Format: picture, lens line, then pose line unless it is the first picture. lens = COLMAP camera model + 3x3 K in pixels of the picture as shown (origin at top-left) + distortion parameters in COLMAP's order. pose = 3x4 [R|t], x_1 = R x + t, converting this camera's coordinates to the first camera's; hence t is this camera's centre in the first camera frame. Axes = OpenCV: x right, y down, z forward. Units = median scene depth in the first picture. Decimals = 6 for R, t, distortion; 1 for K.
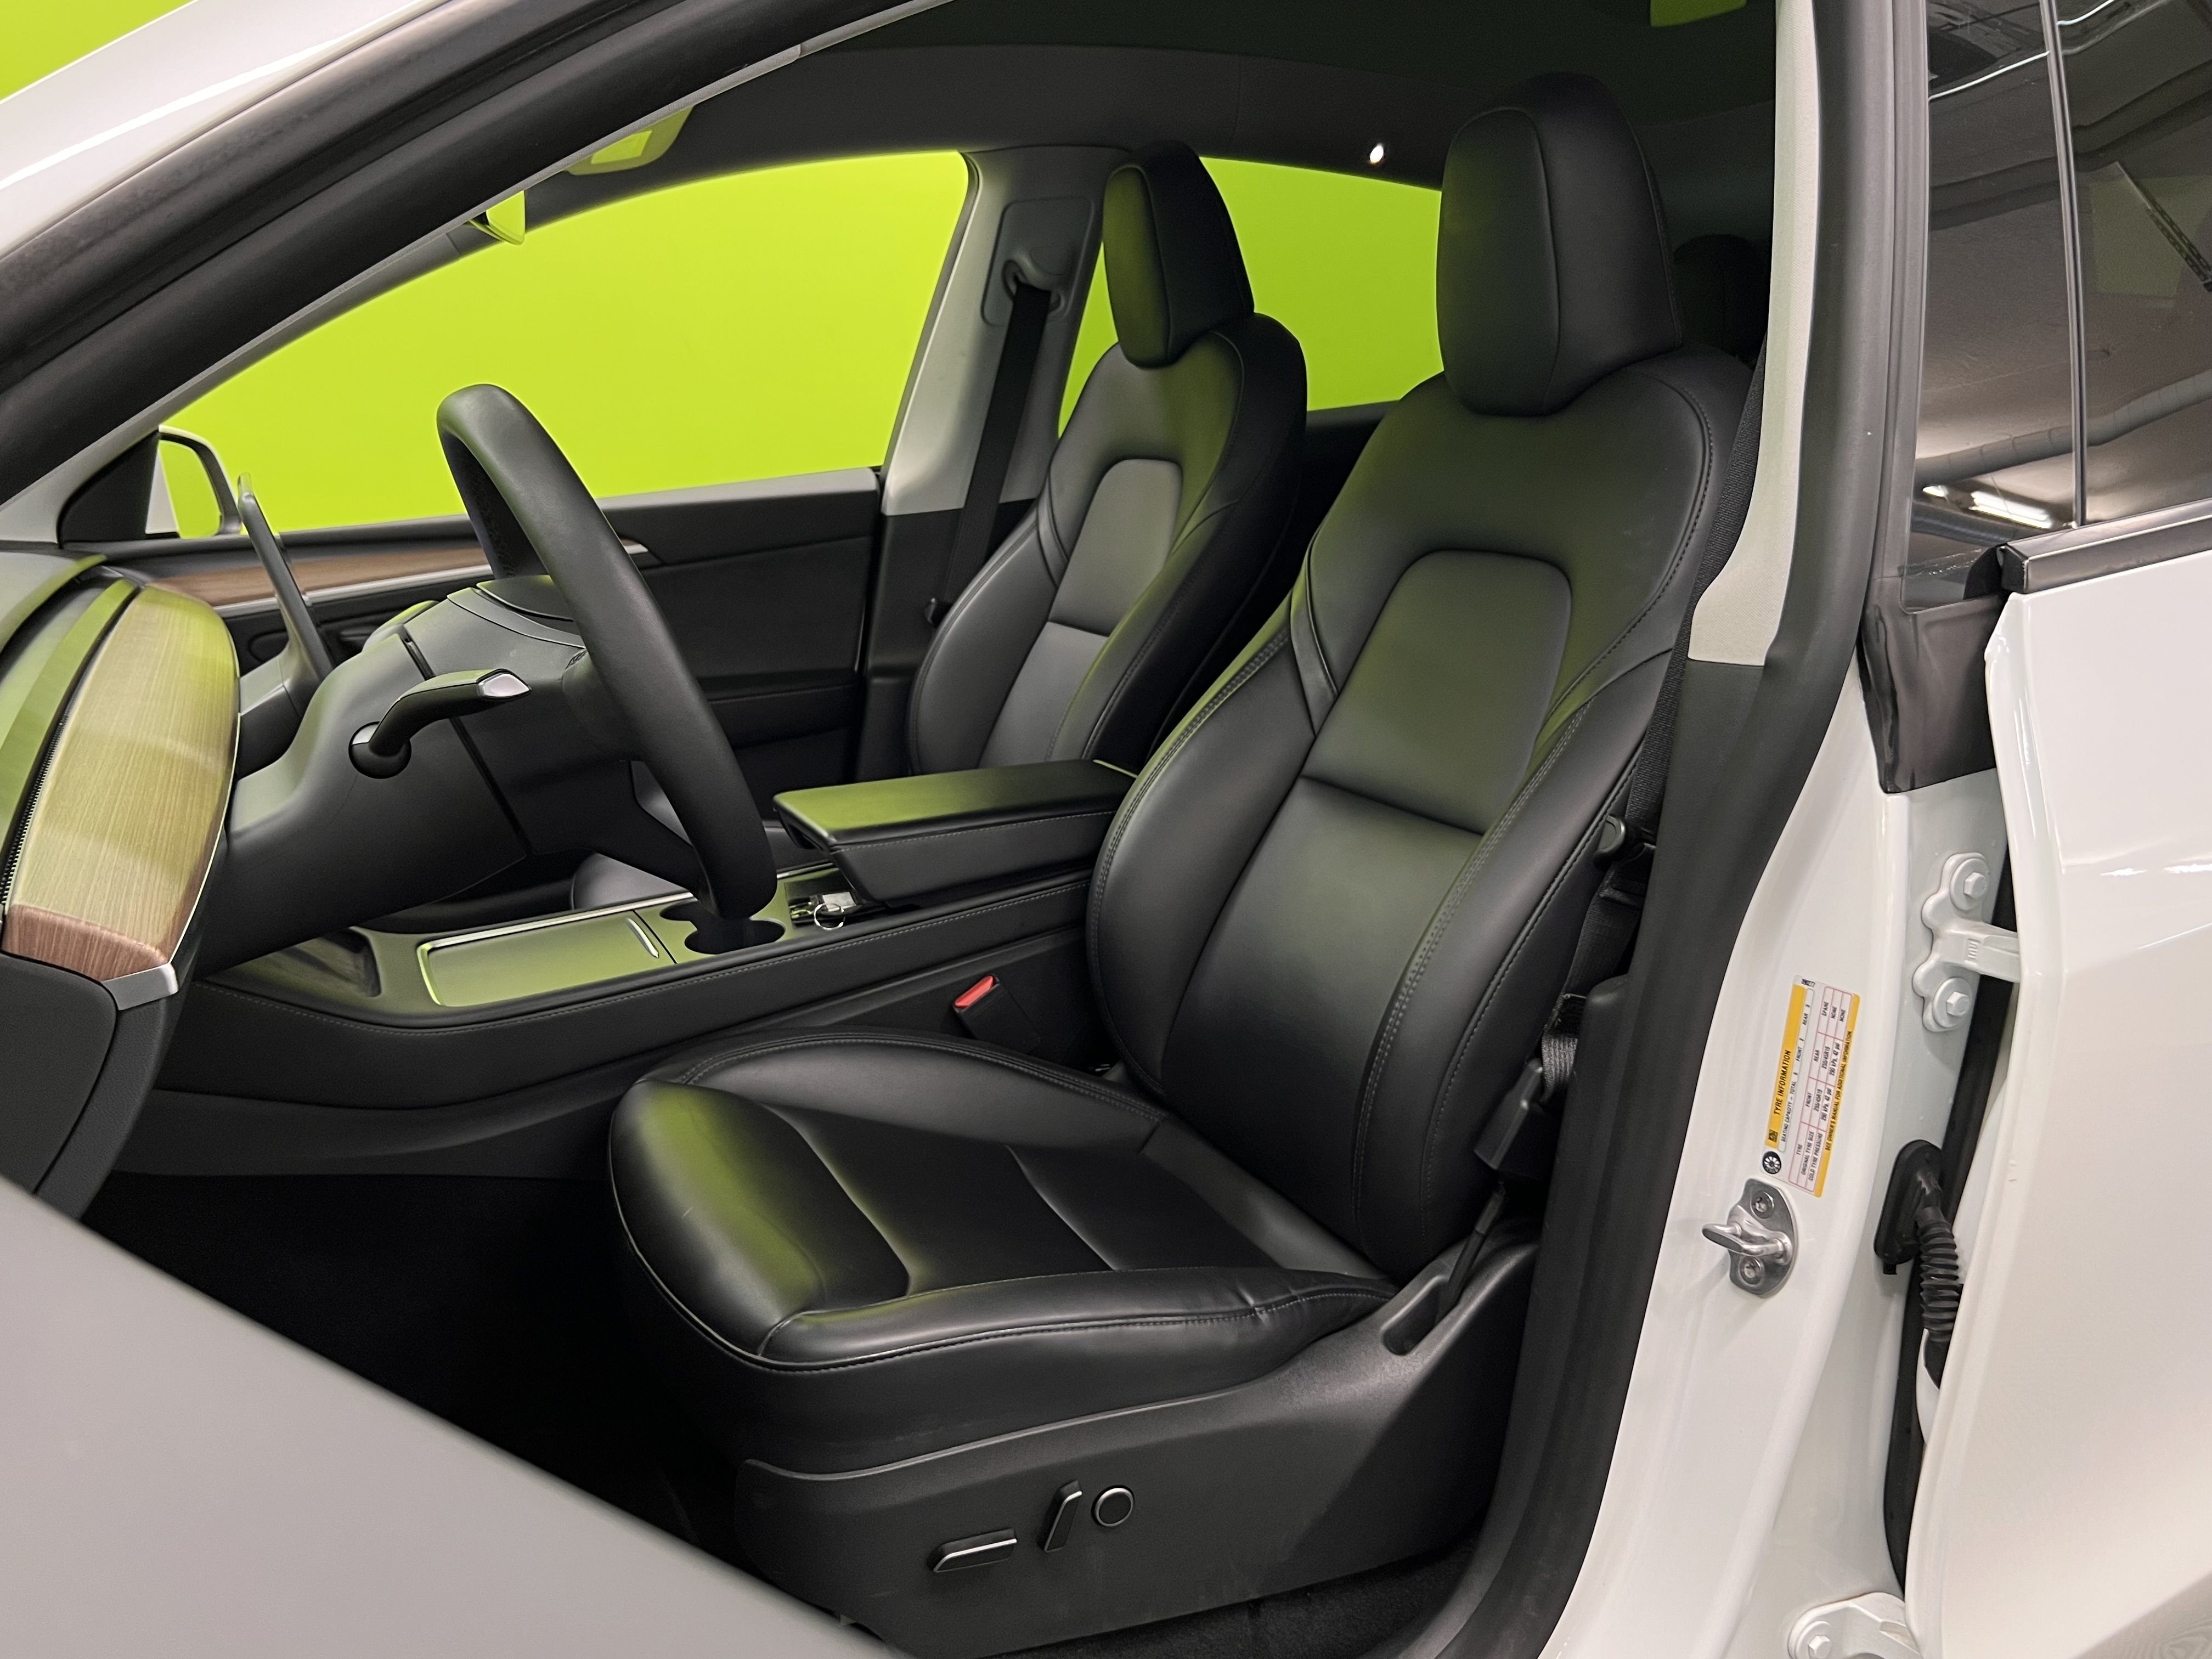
lens RADIAL K [[1722.7, 0, 1106.3], [0, 1722.7, 829.7], [0, 0, 1]] dist [0.004007, 0.001188]
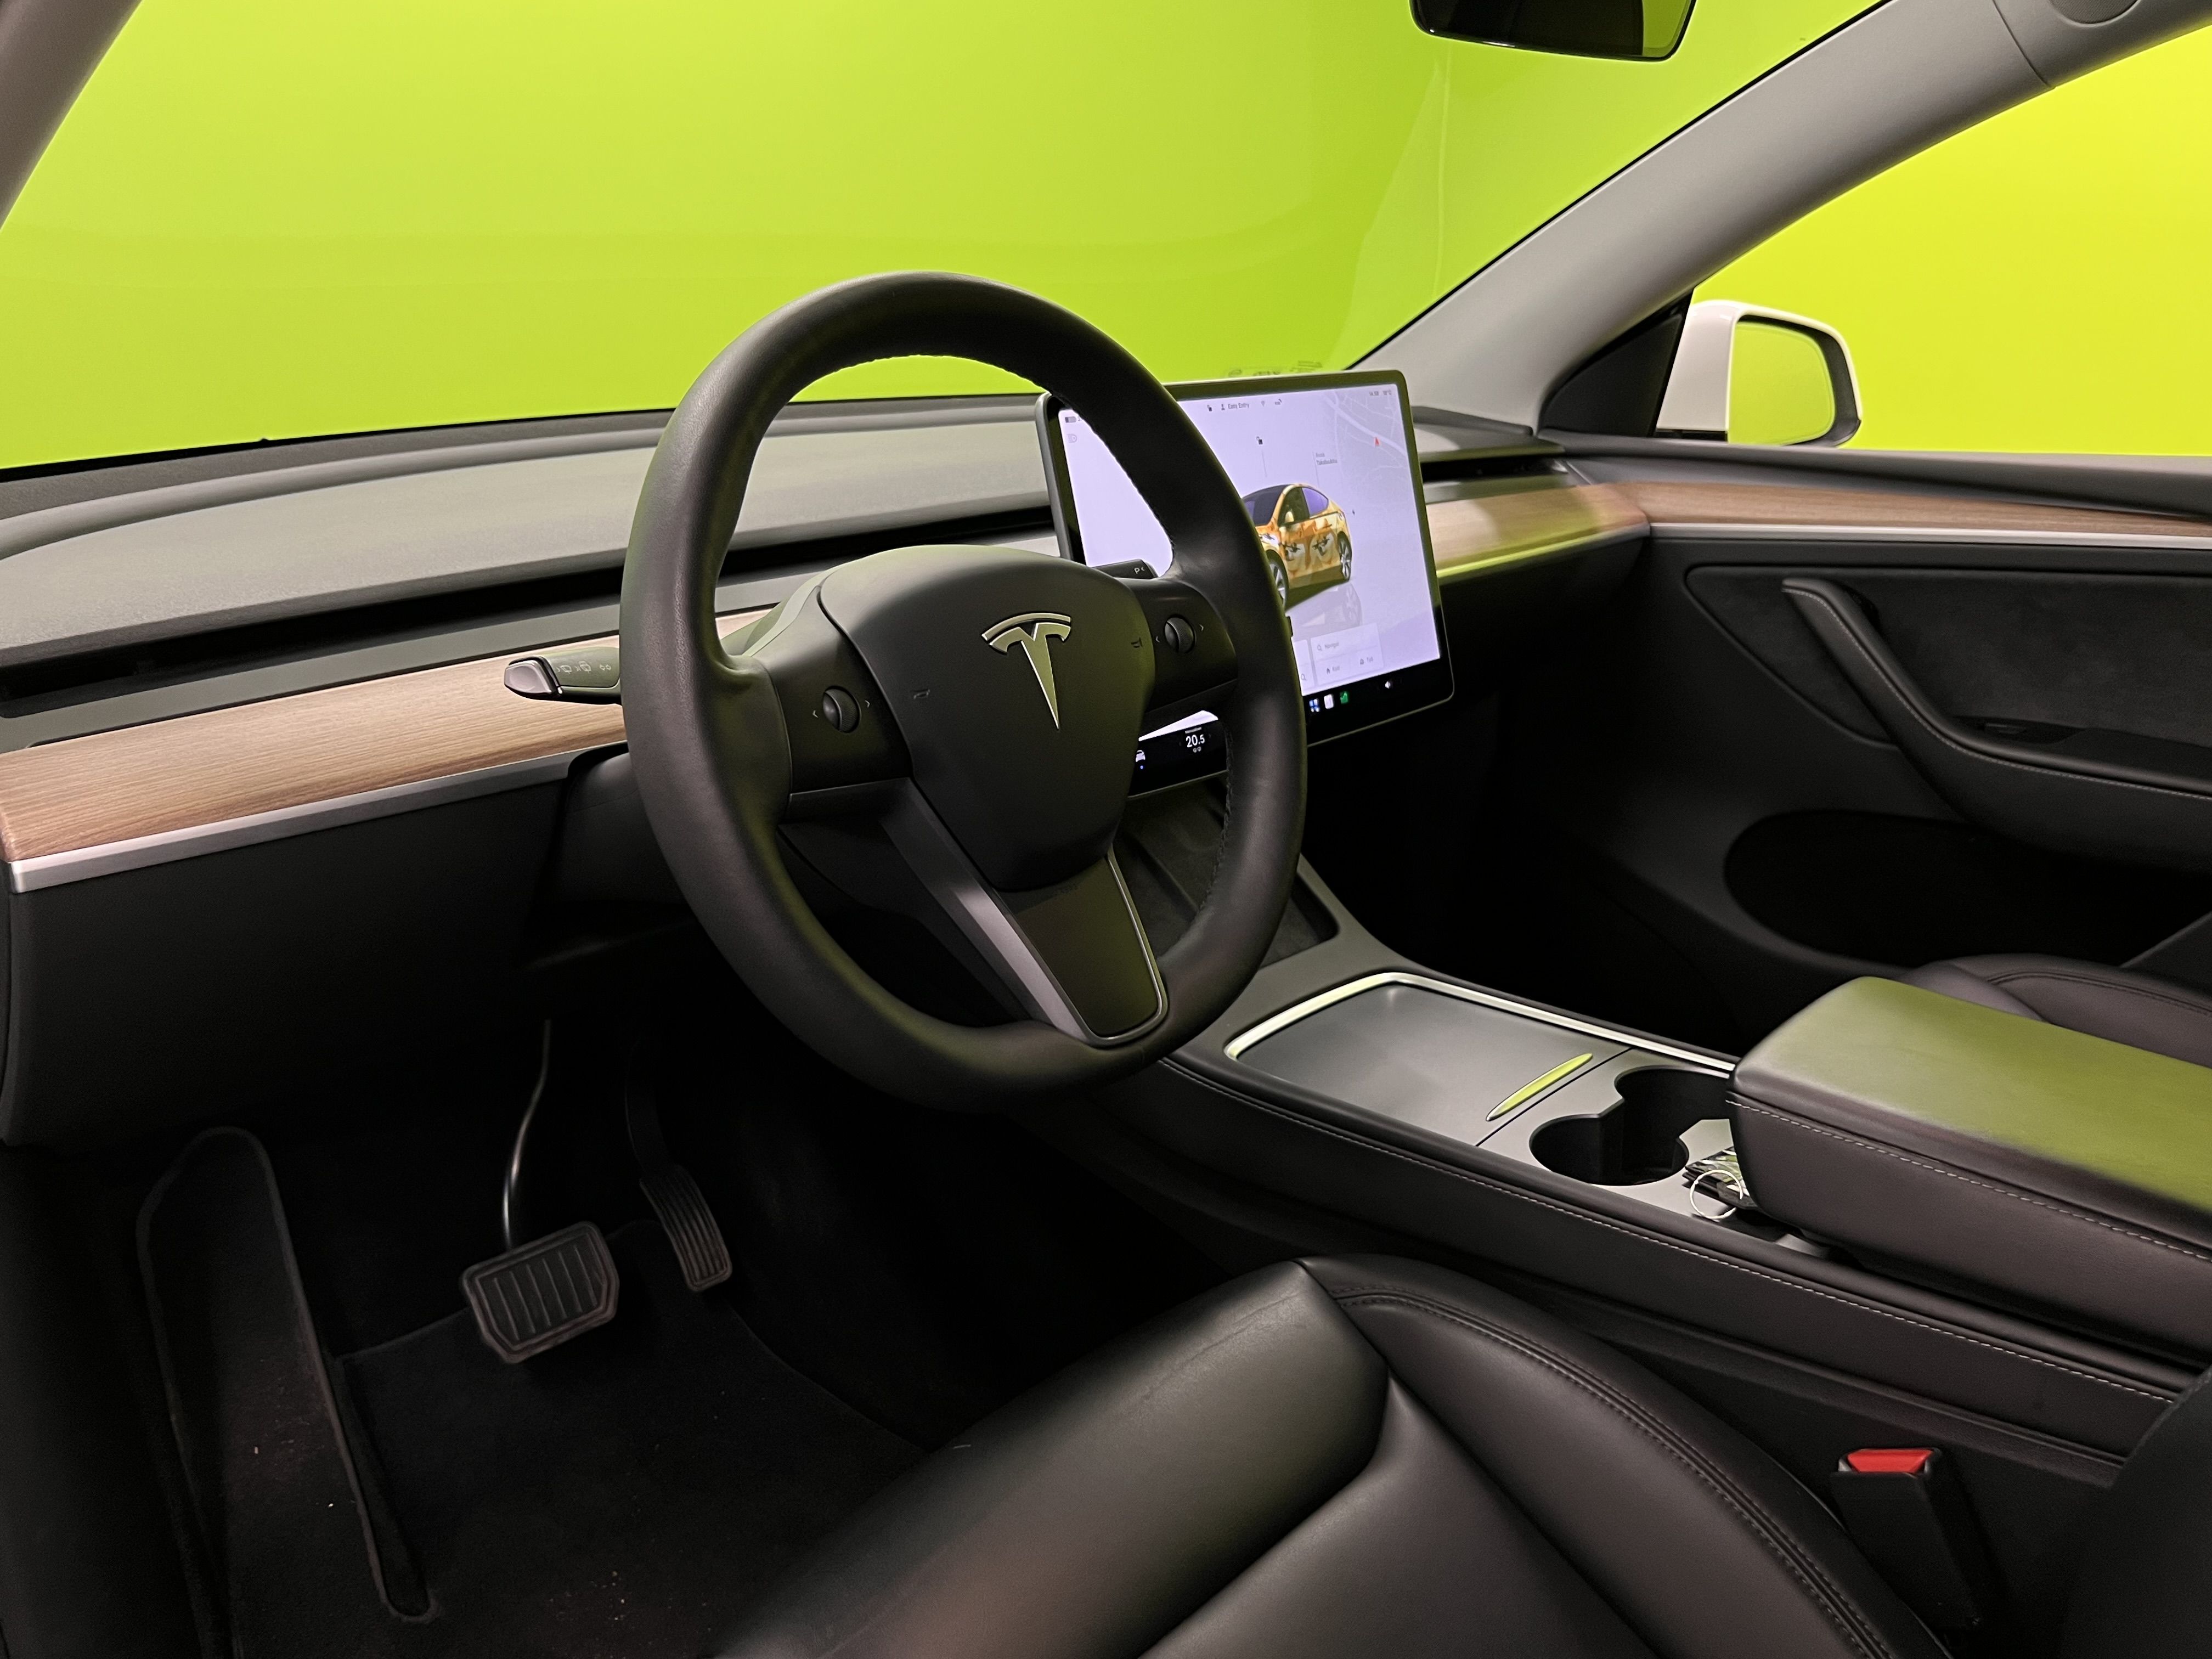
lens RADIAL K [[1722.7, 0, 1106.3], [0, 1722.7, 826.8], [0, 0, 1]] dist [0.004007, 0.001188]
pose [[0.345647, 0.322487, -0.881209, 0.254920], [-0.266705, 0.934123, 0.237239, -0.154673], [0.899665, 0.153022, 0.408886, 0.556259]]
